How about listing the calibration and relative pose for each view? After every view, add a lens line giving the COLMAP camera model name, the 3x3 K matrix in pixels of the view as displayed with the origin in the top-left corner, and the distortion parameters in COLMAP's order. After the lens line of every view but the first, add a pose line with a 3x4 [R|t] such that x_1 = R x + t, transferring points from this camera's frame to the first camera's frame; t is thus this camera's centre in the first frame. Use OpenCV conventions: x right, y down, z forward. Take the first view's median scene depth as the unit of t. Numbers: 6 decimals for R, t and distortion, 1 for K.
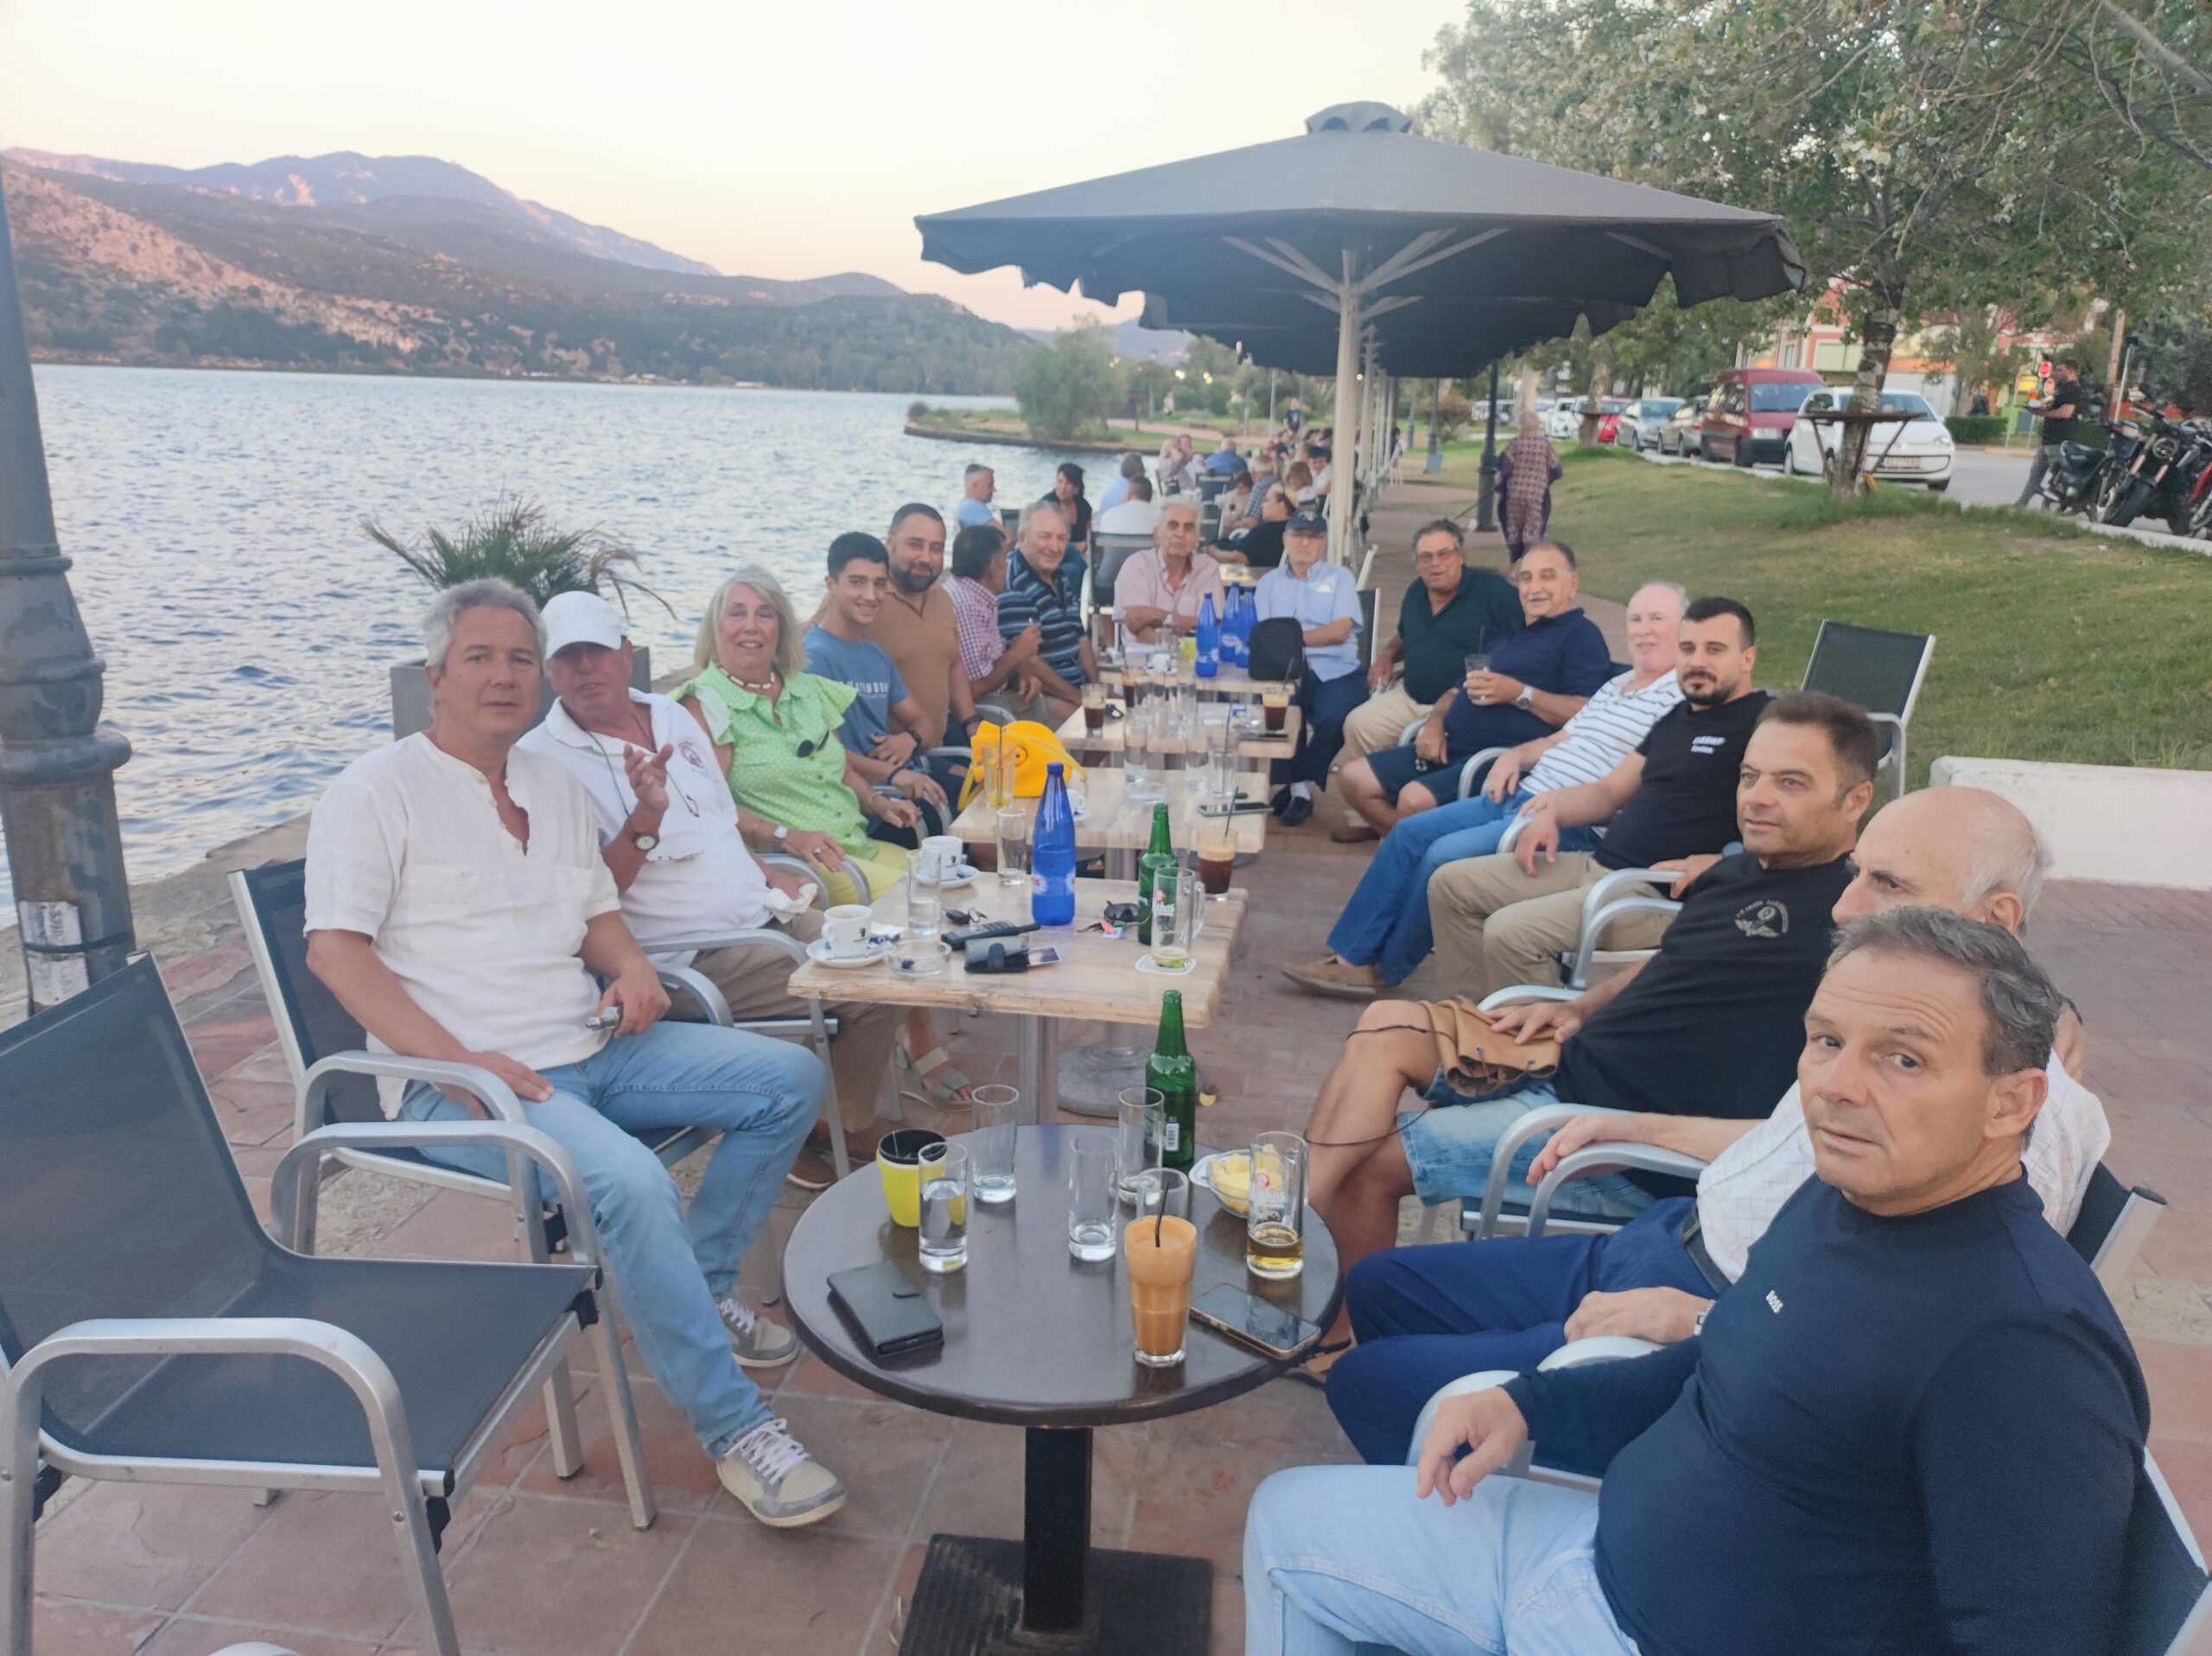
lens RADIAL K [[1619.4, 0, 1102.6], [0, 1619.4, 839.5], [0, 0, 1]] dist [0.038789, -0.024348]
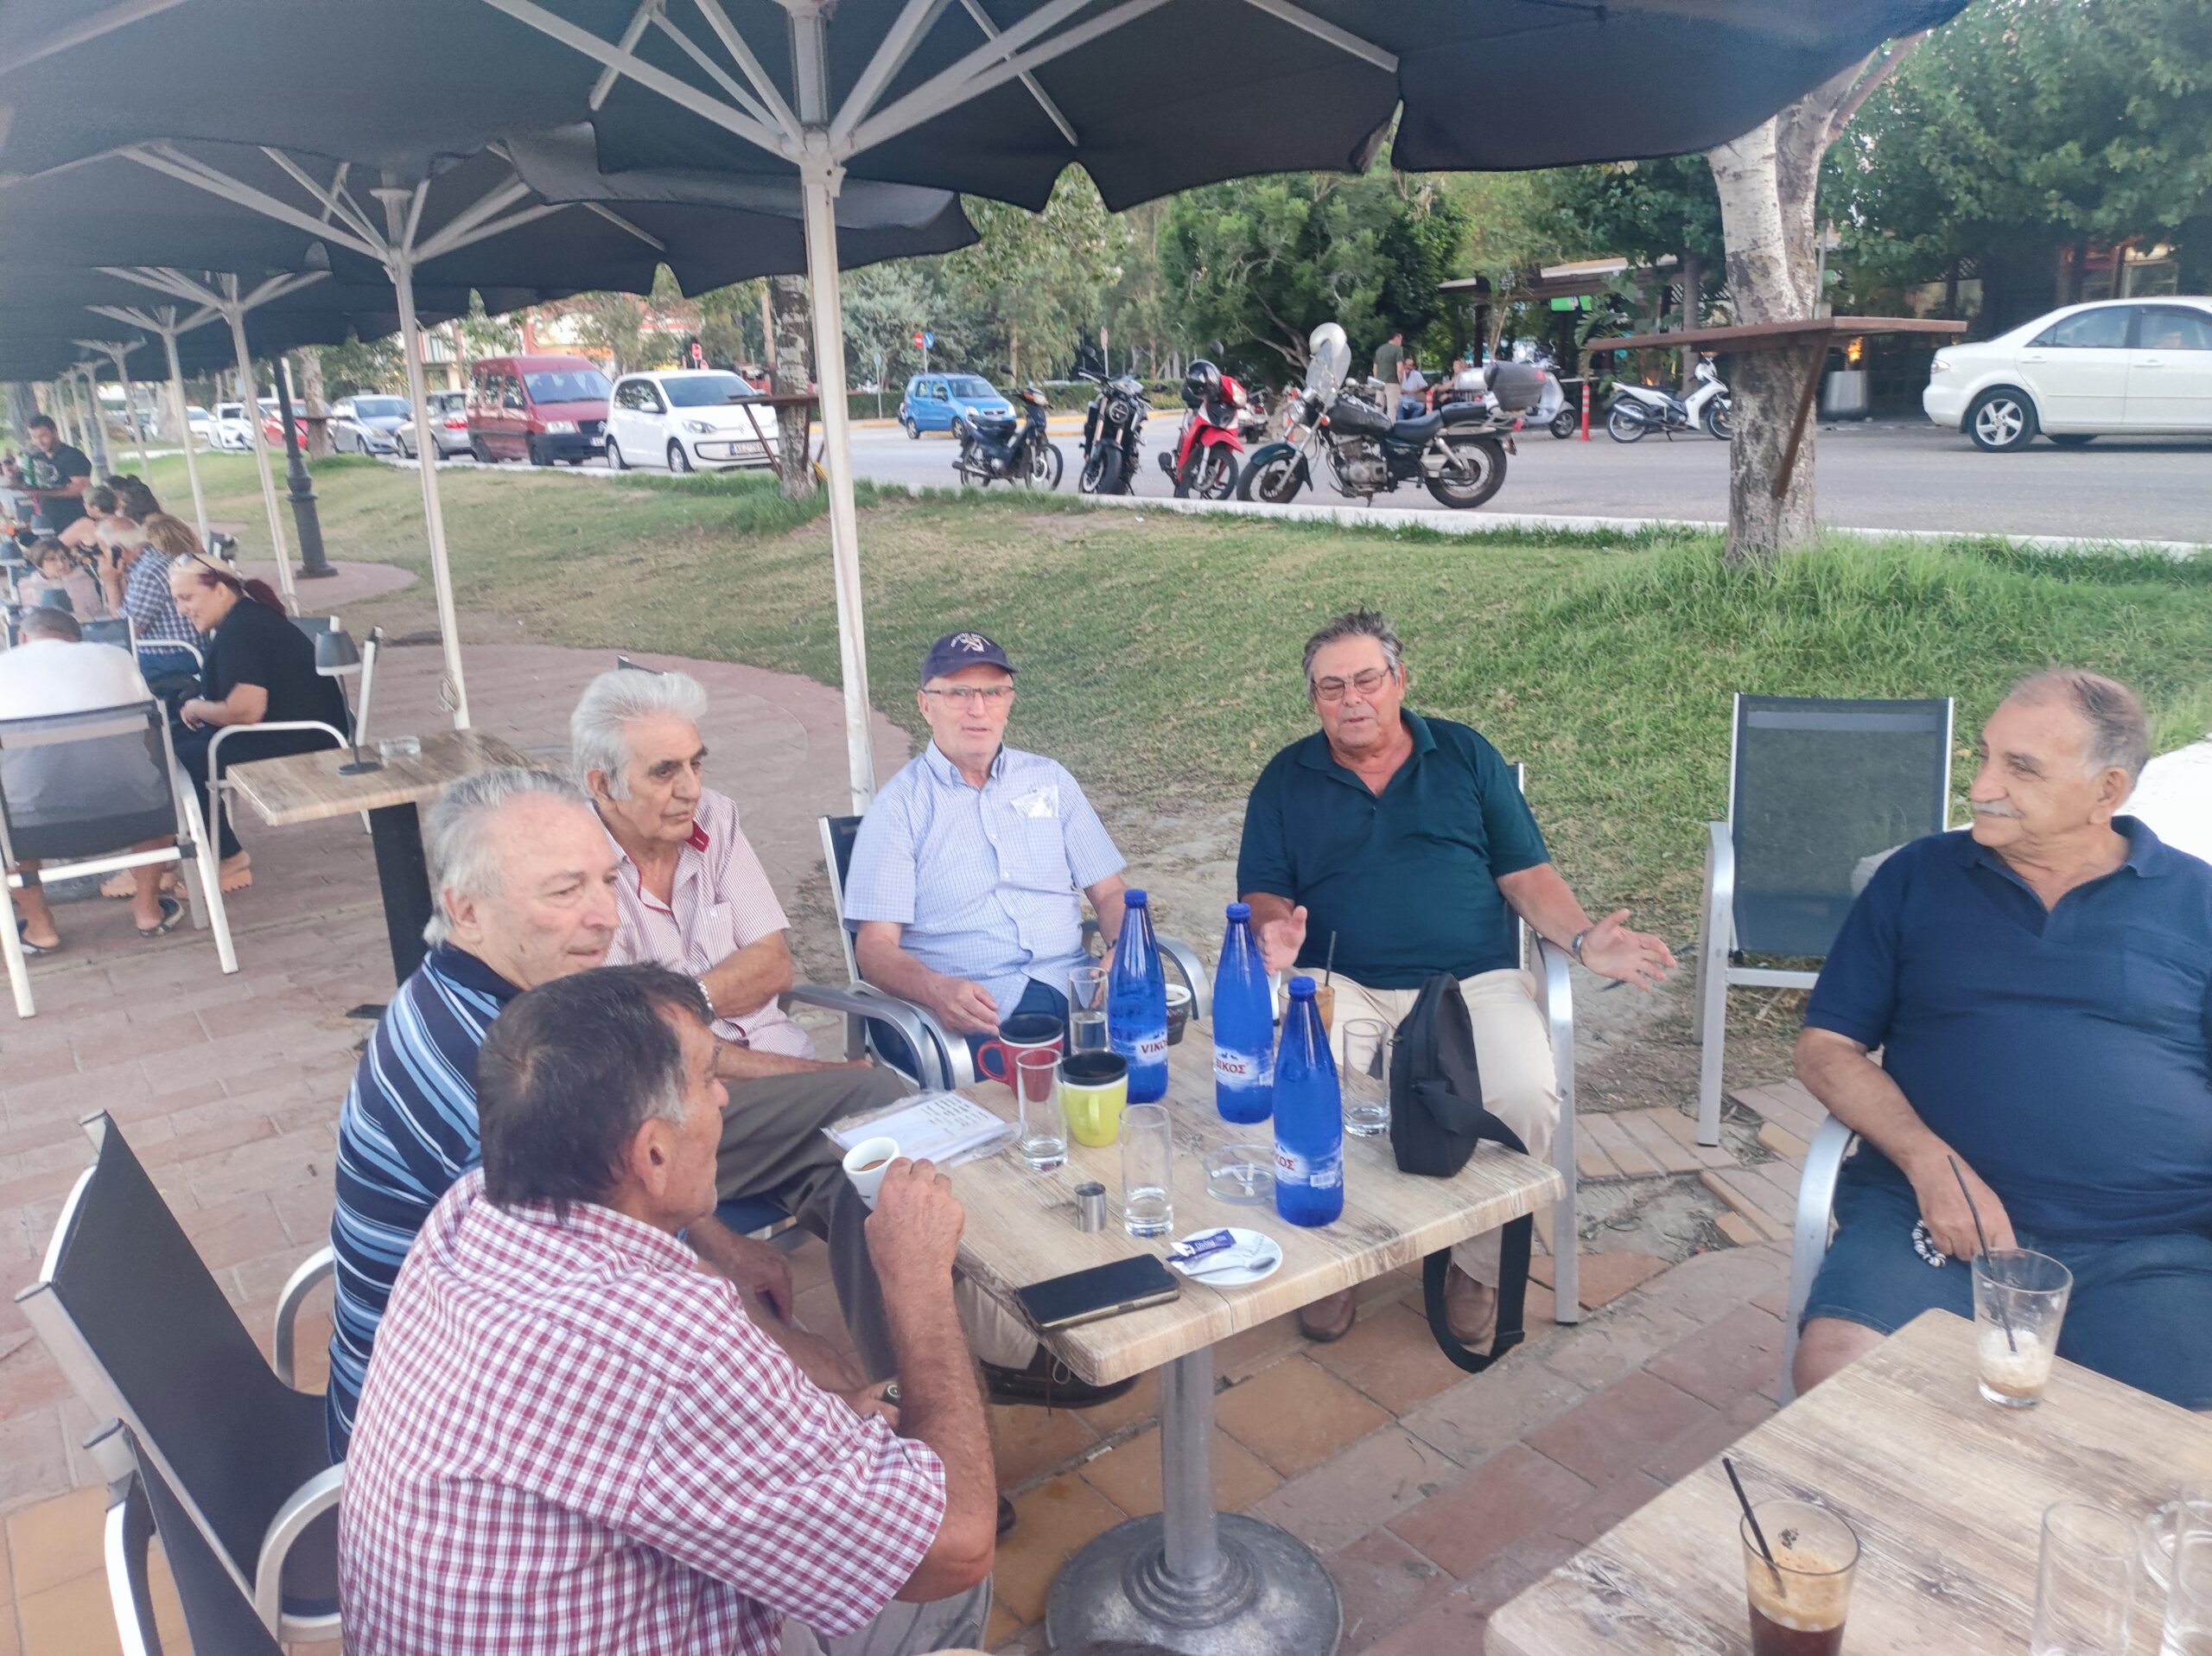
lens RADIAL K [[1619.4, 0, 1104.6], [0, 1619.4, 825.0], [0, 0, 1]] dist [0.038789, -0.024348]
pose [[0.707630, -0.235565, 0.666160, -0.031957], [0.239104, 0.967002, 0.087959, -0.042100], [-0.664898, 0.097039, 0.740604, 0.149645]]
